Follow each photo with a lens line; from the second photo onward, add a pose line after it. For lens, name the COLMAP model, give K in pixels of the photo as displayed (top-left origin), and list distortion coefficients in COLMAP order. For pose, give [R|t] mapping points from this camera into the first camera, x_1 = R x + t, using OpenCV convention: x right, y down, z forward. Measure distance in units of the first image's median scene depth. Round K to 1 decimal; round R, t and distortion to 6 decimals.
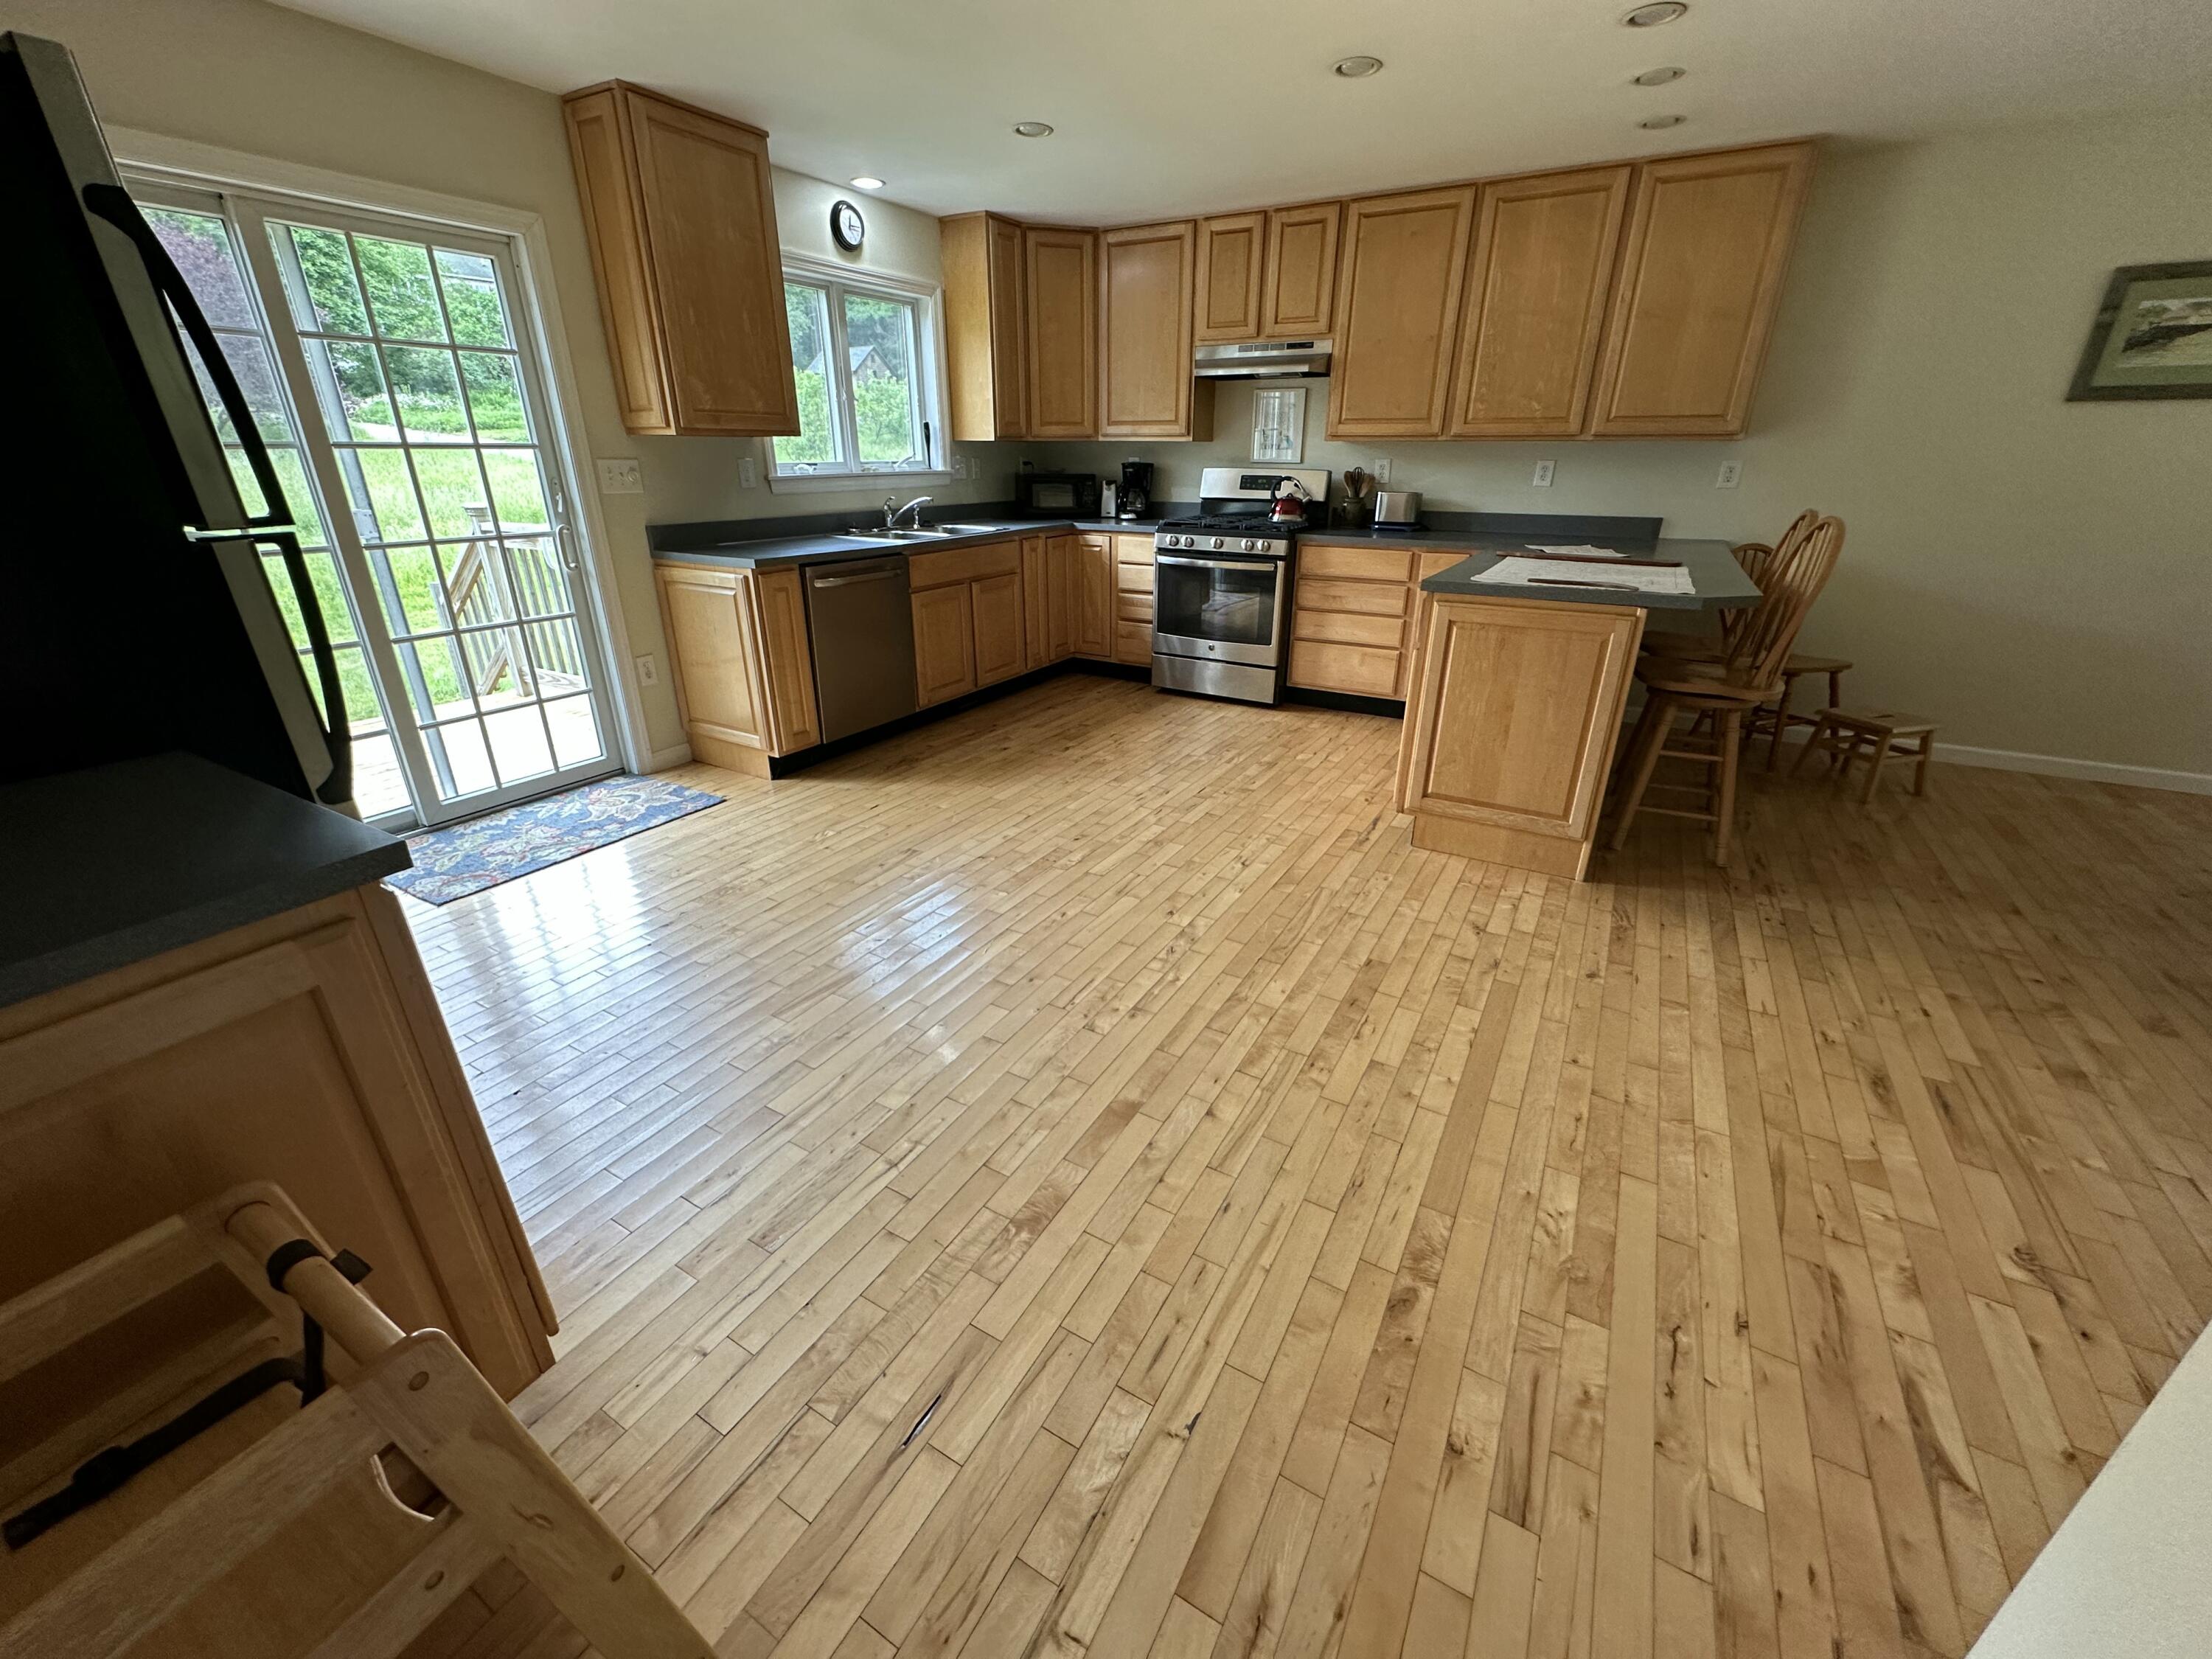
lens RADIAL K [[881.0, 0, 1106.7], [0, 881.0, 827.6], [0, 0, 1]] dist [-0.001091, 0.000560]
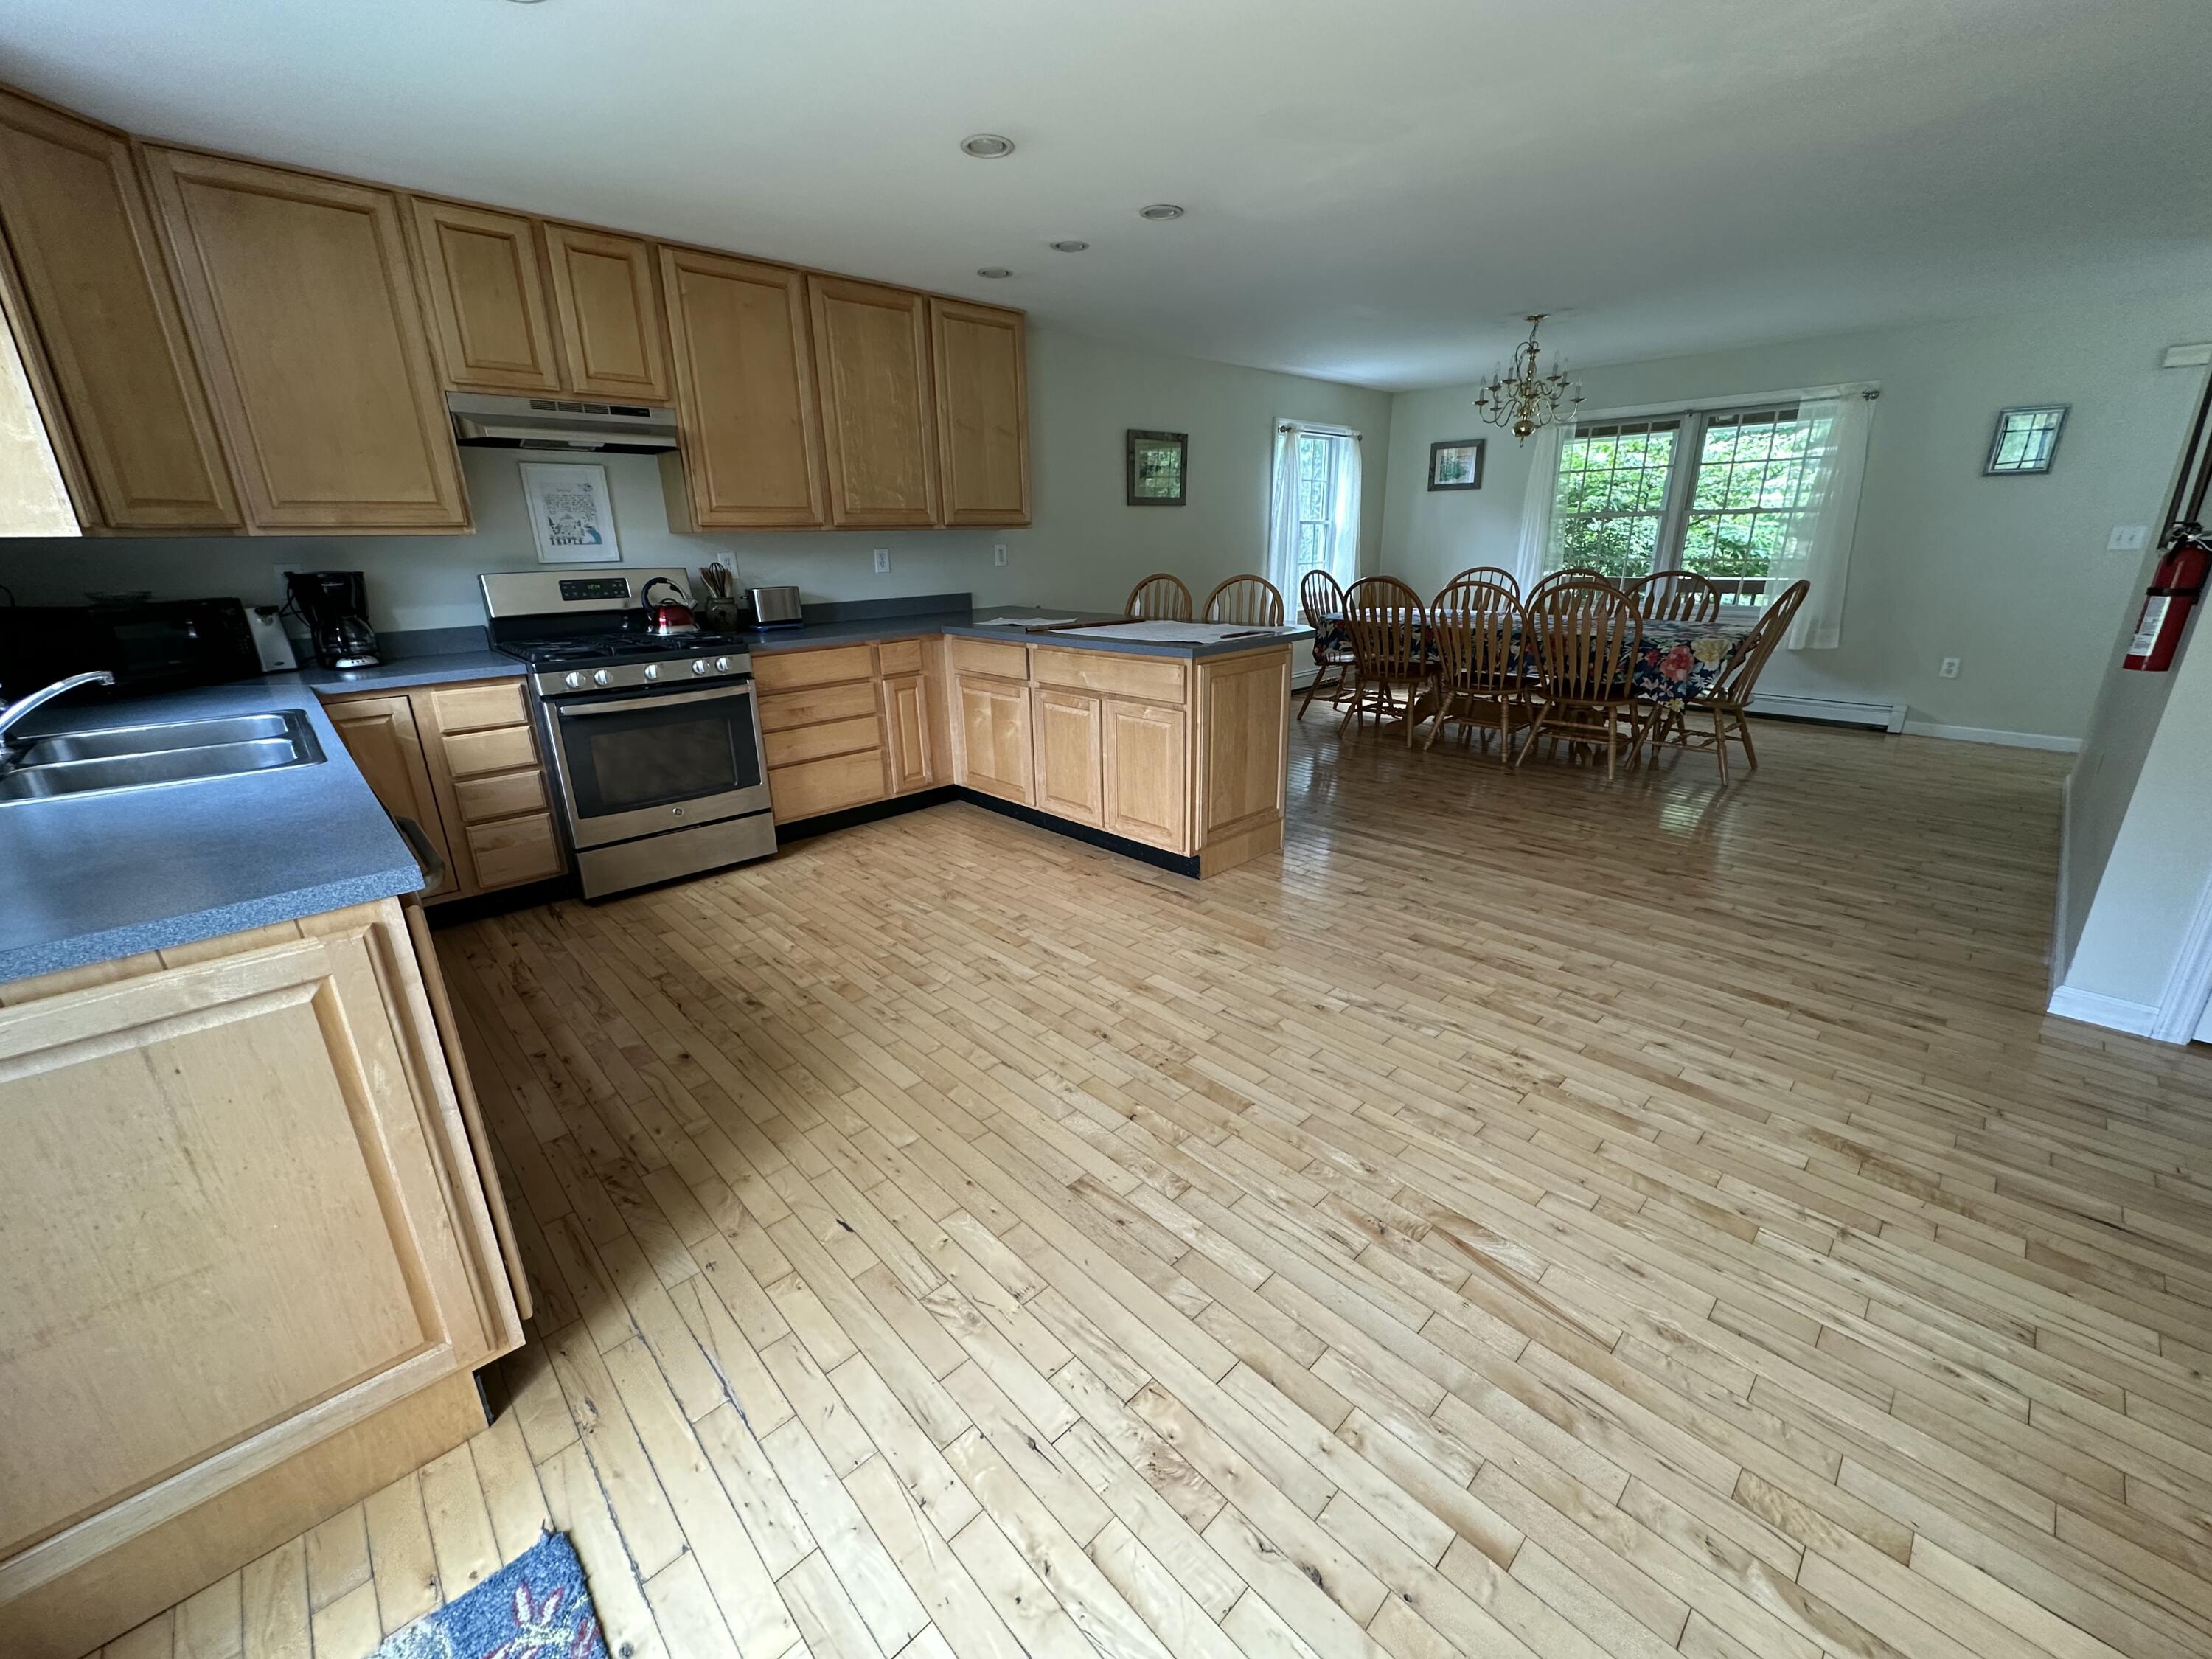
lens RADIAL K [[881.8, 0, 1106.0], [0, 881.8, 829.5], [0, 0, 1]] dist [0.000341, -0.000291]
pose [[0.276487, -0.311276, 0.909209, -0.624916], [0.394439, 0.899485, 0.188000, -0.270293], [-0.876340, 0.306648, 0.371476, 0.620278]]
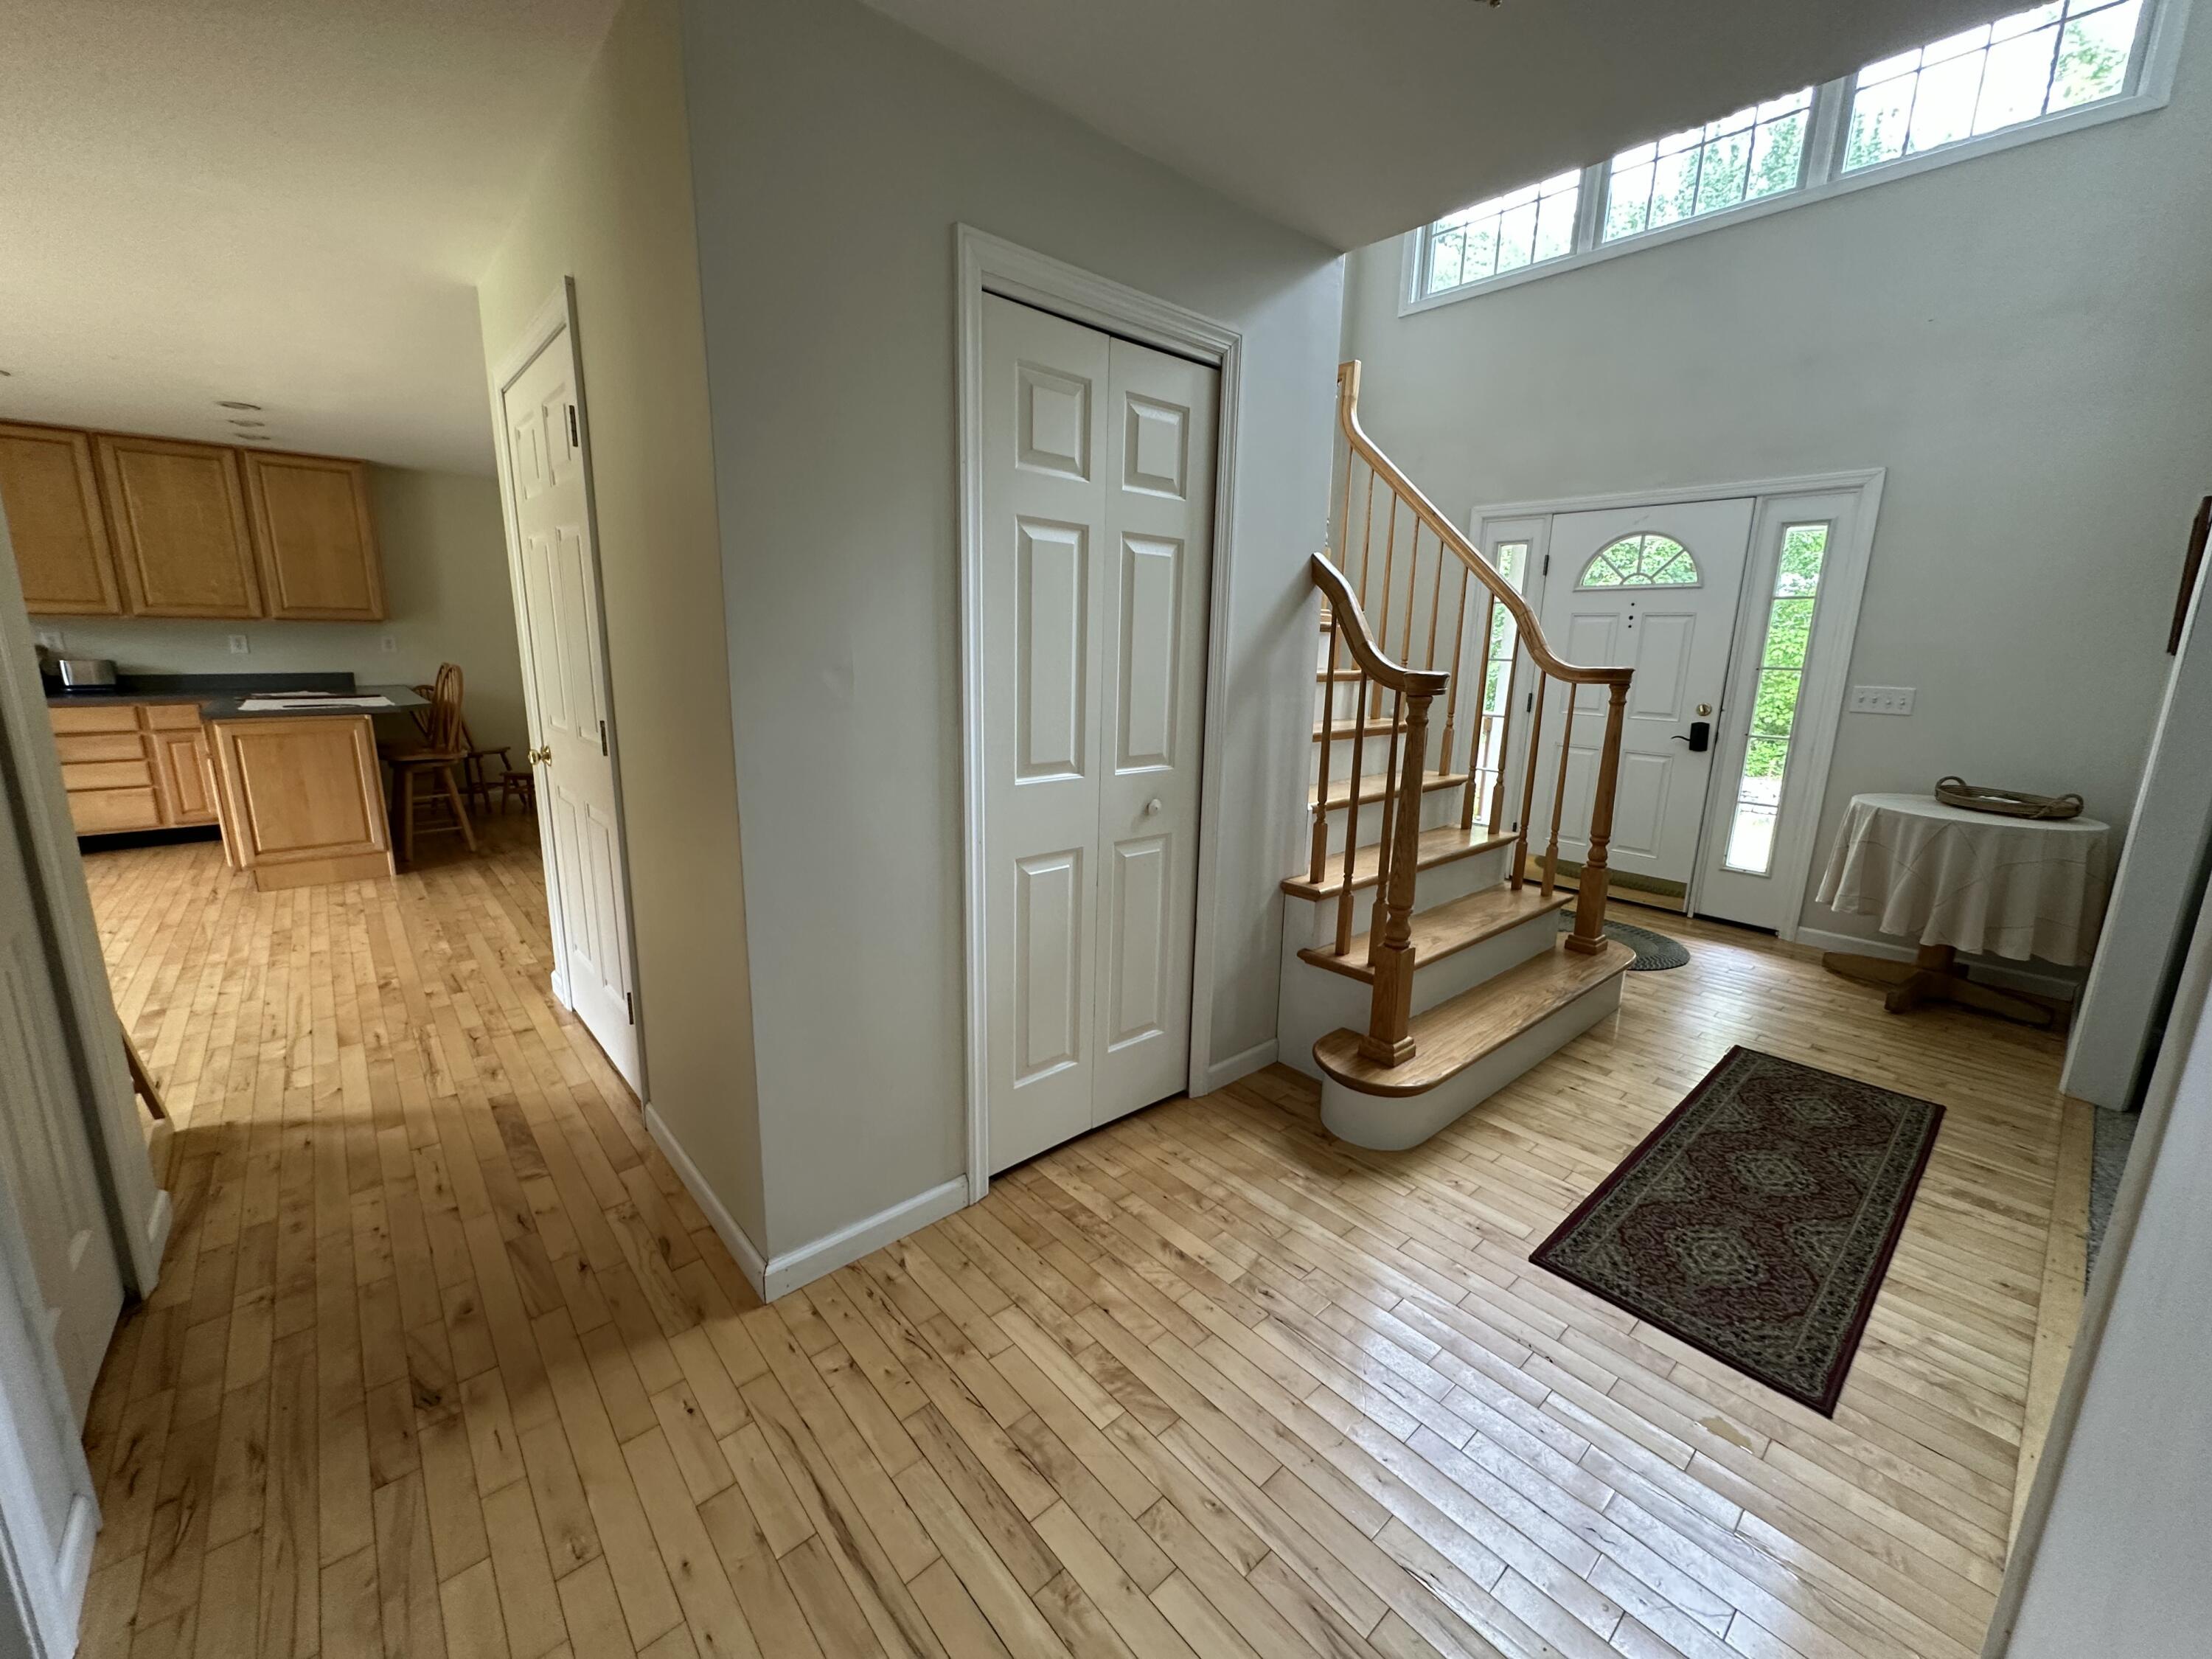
lens RADIAL K [[881.8, 0, 1106.0], [0, 881.8, 829.5], [0, 0, 1]] dist [0.000341, -0.000291]
pose [[0.315000, -0.199722, 0.927840, -0.488258], [0.354769, 0.931519, 0.080070, 0.276359], [-0.880292, 0.303947, 0.364283, -0.704553]]
